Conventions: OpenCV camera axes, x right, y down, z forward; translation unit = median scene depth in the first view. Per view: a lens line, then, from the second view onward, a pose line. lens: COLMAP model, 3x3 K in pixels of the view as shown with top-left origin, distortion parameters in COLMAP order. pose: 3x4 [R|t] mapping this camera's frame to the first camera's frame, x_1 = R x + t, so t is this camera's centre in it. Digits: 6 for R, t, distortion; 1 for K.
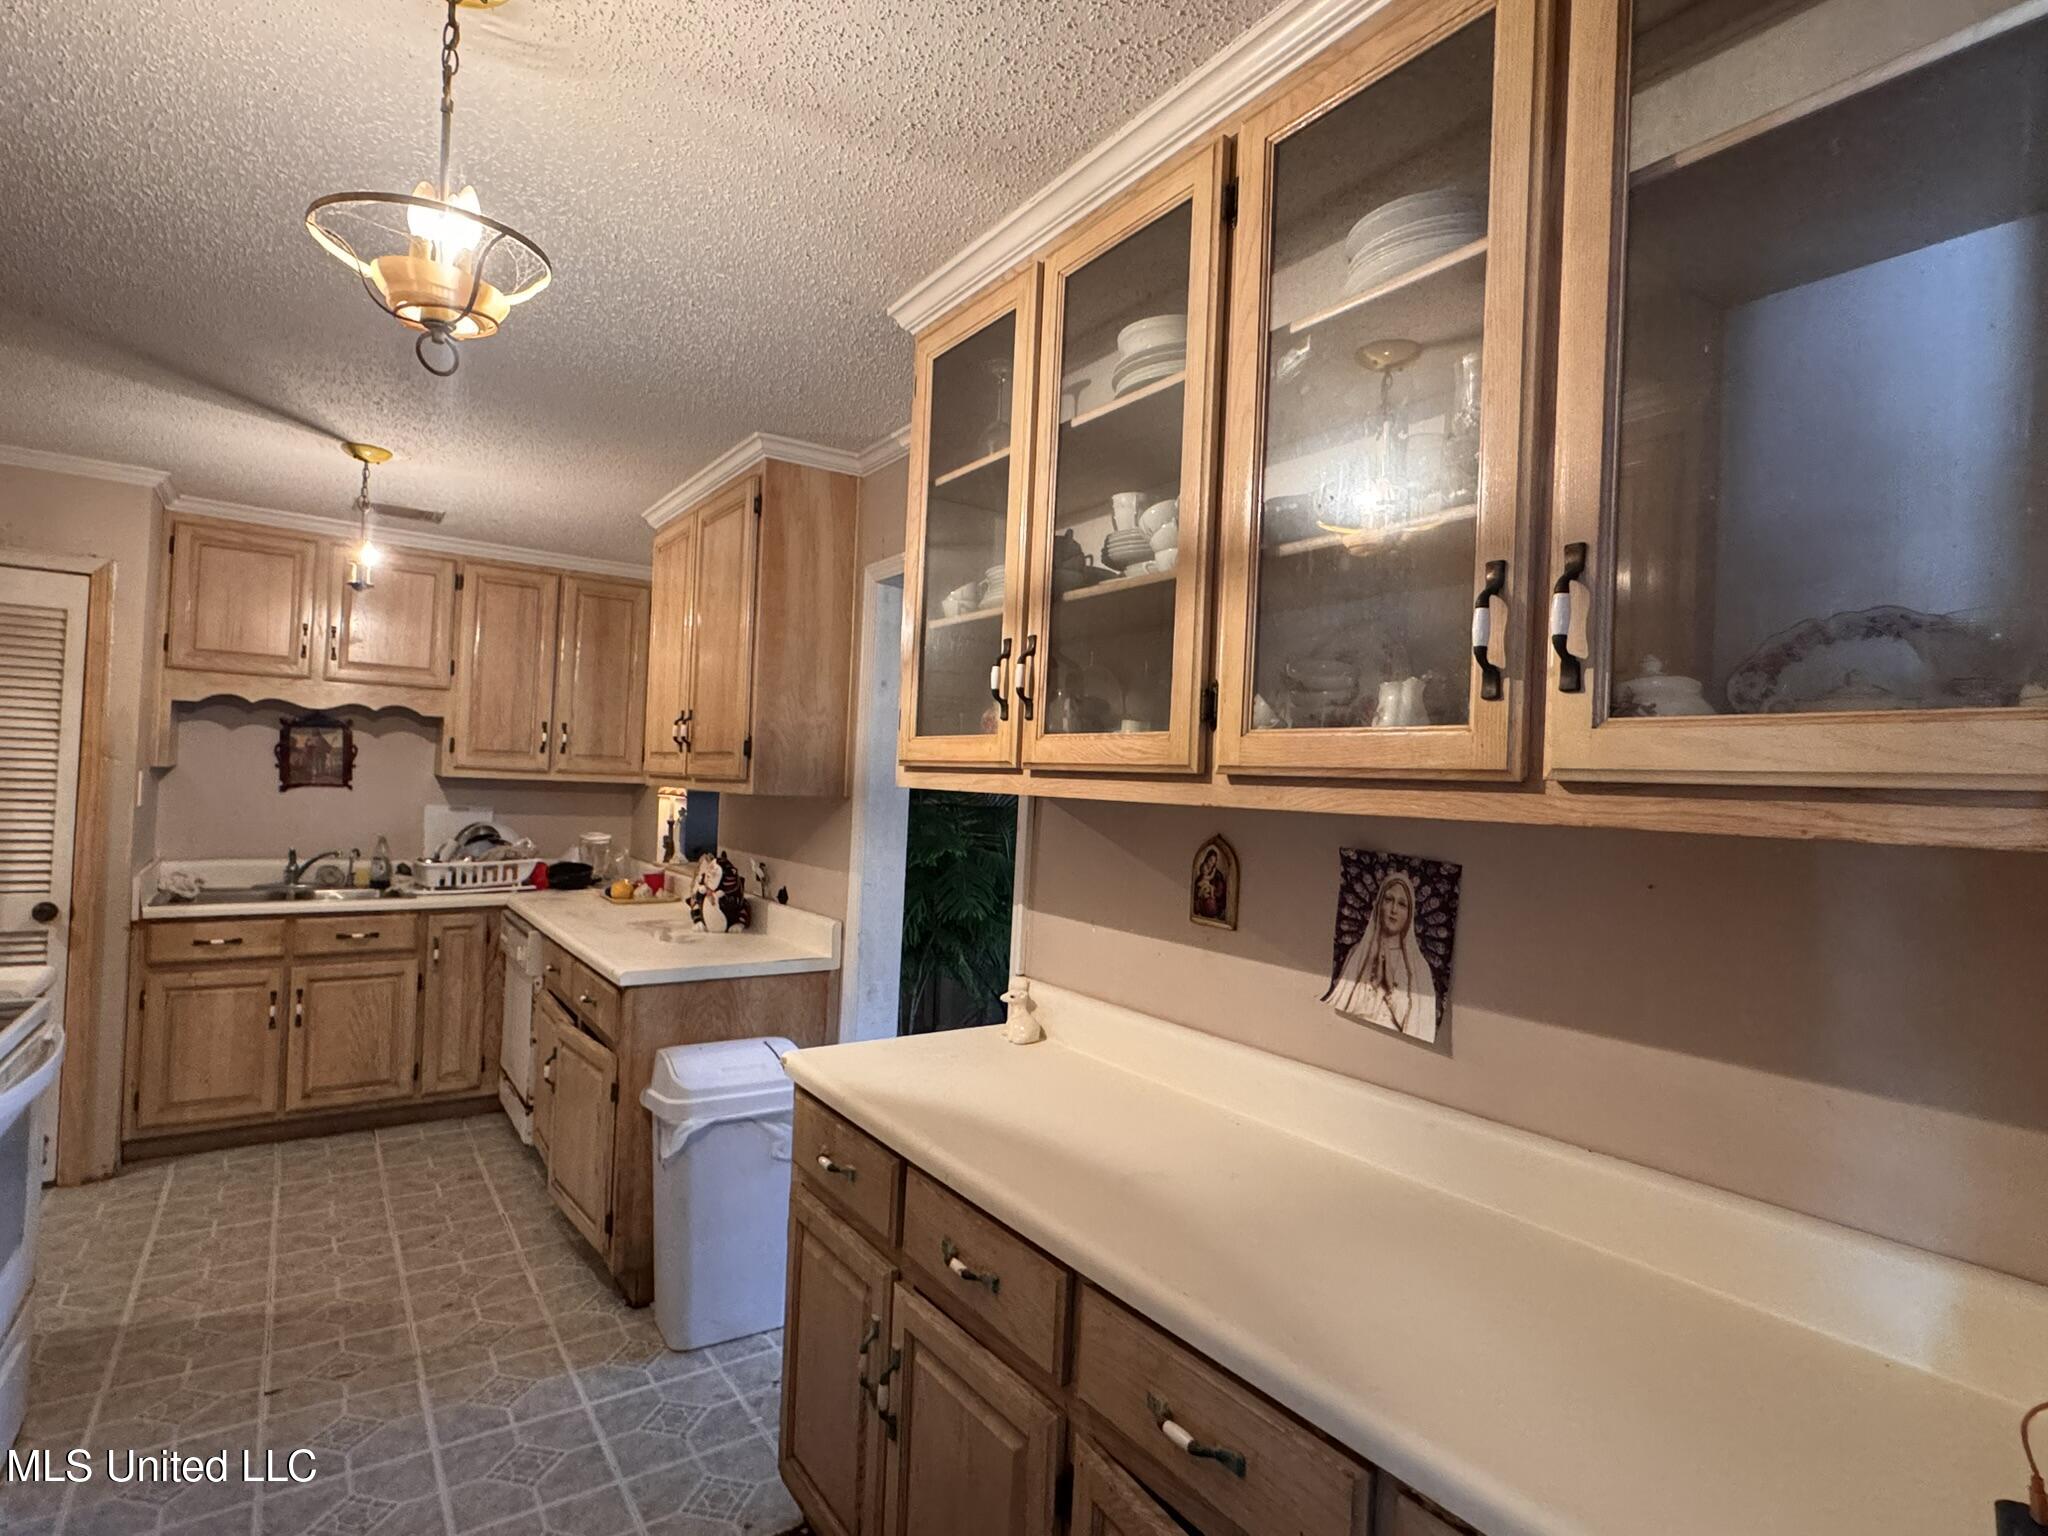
lens RADIAL K [[1040.6, 0, 1012.4], [0, 1040.6, 764.2], [0, 0, 1]] dist [-0.004115, 0.001072]
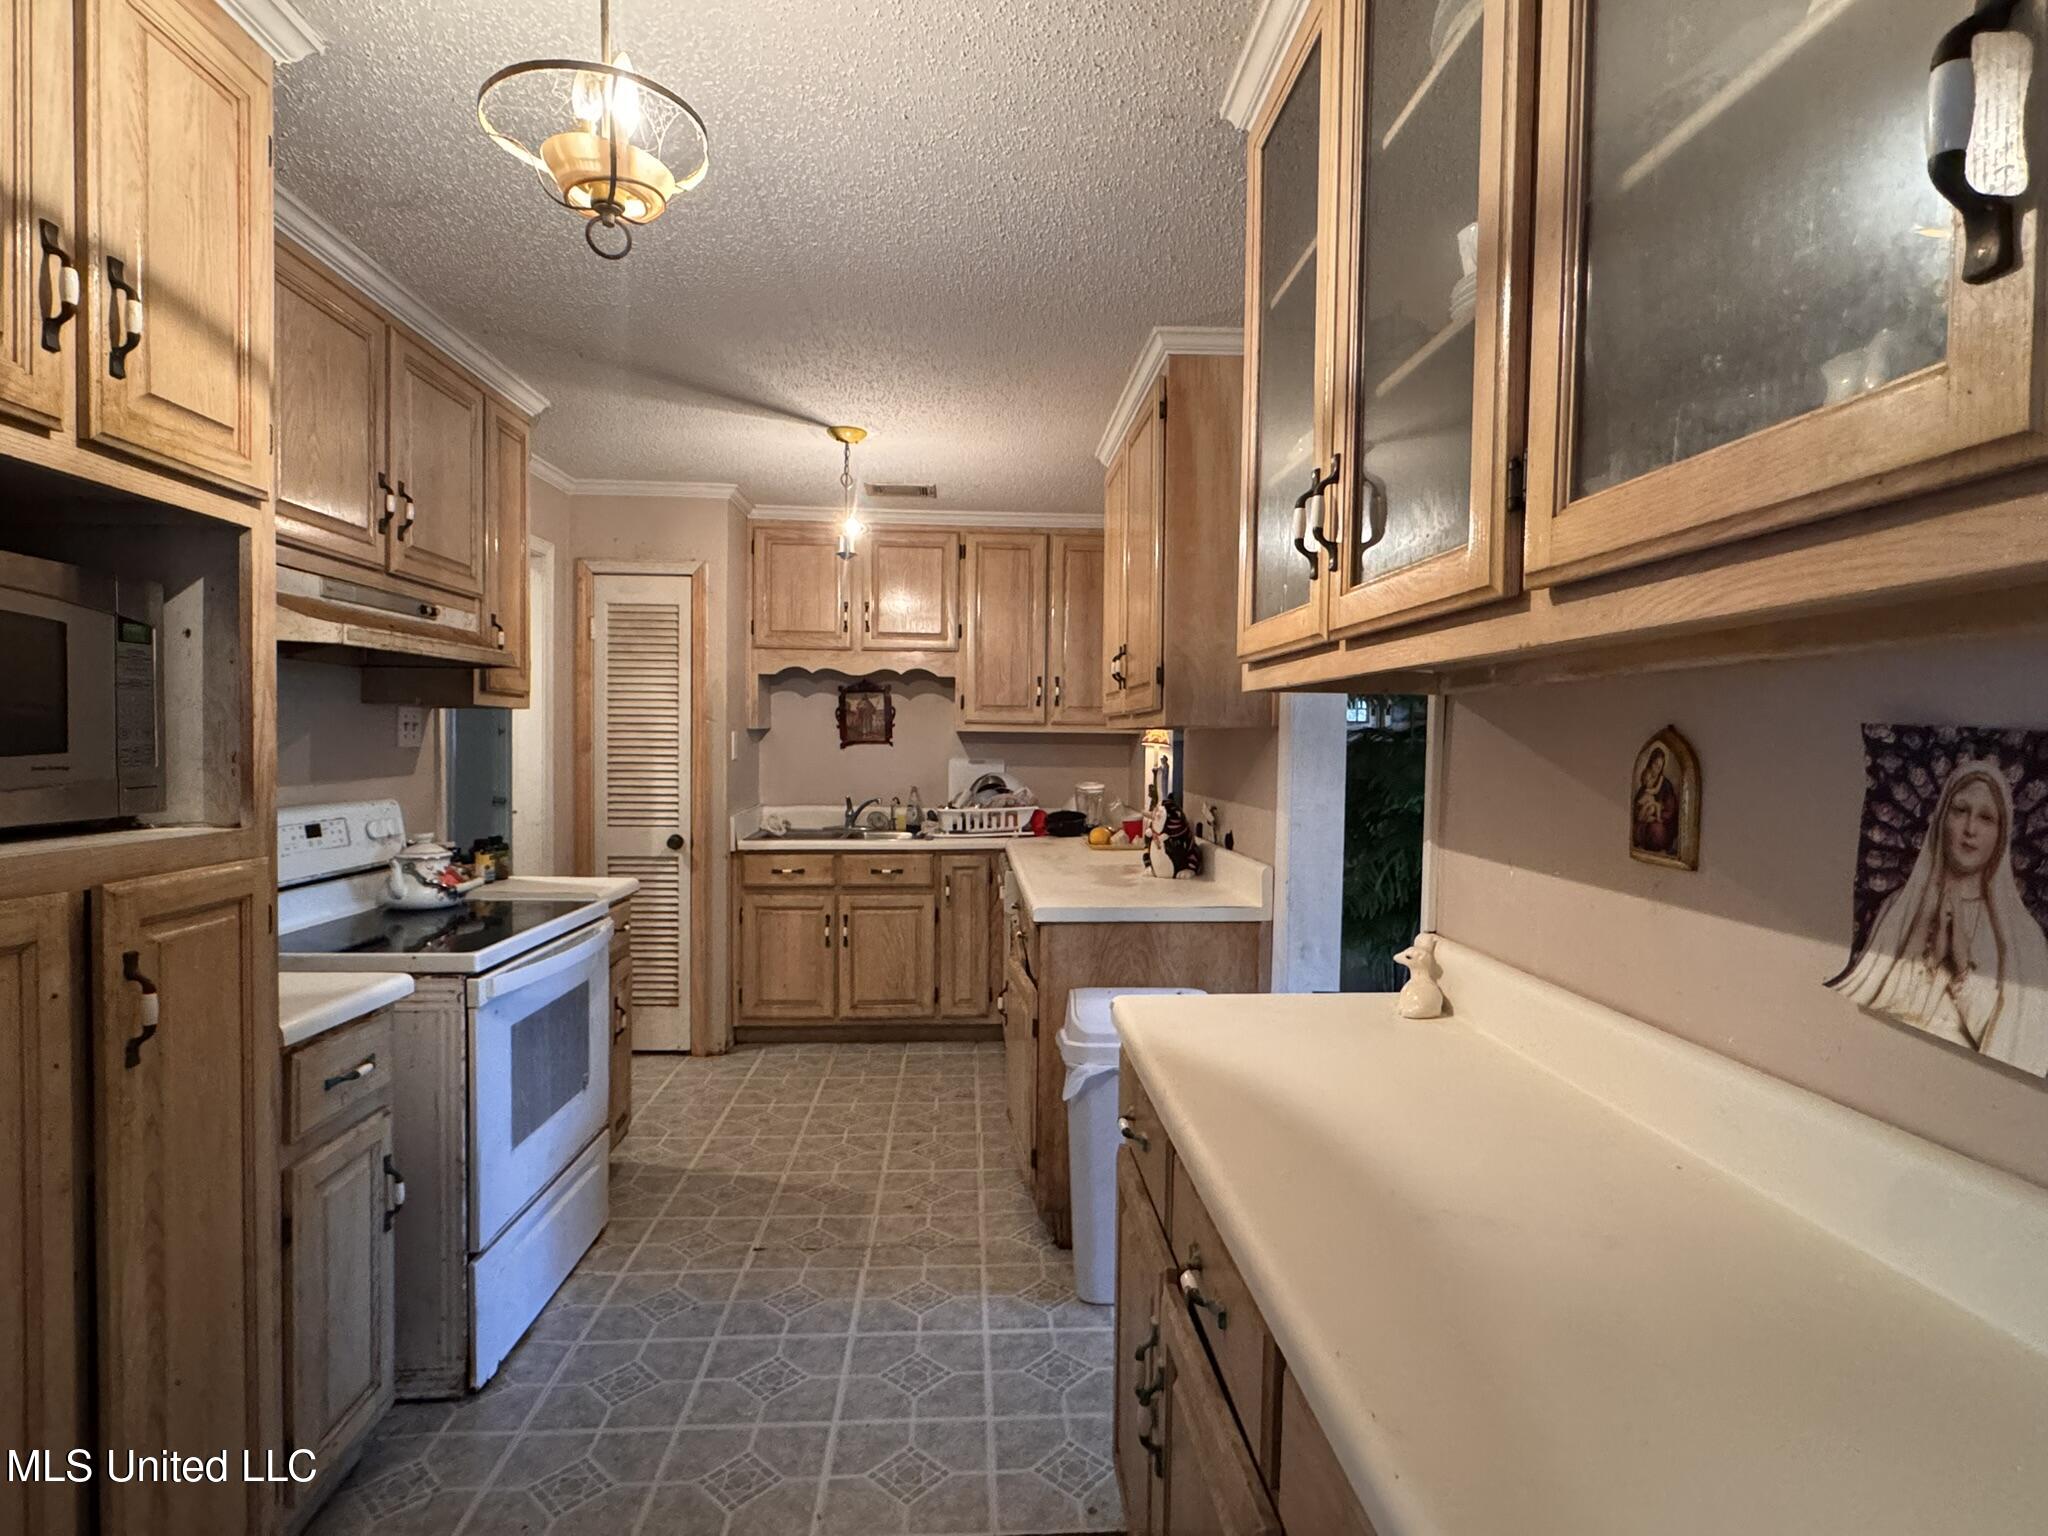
lens RADIAL K [[1040.6, 0, 1012.4], [0, 1040.6, 764.2], [0, 0, 1]] dist [-0.004115, 0.001072]
pose [[0.853196, -0.018408, -0.521266, 0.095417], [0.034043, 0.999211, 0.020435, 0.033361], [0.520479, -0.035181, 0.853149, 0.117625]]
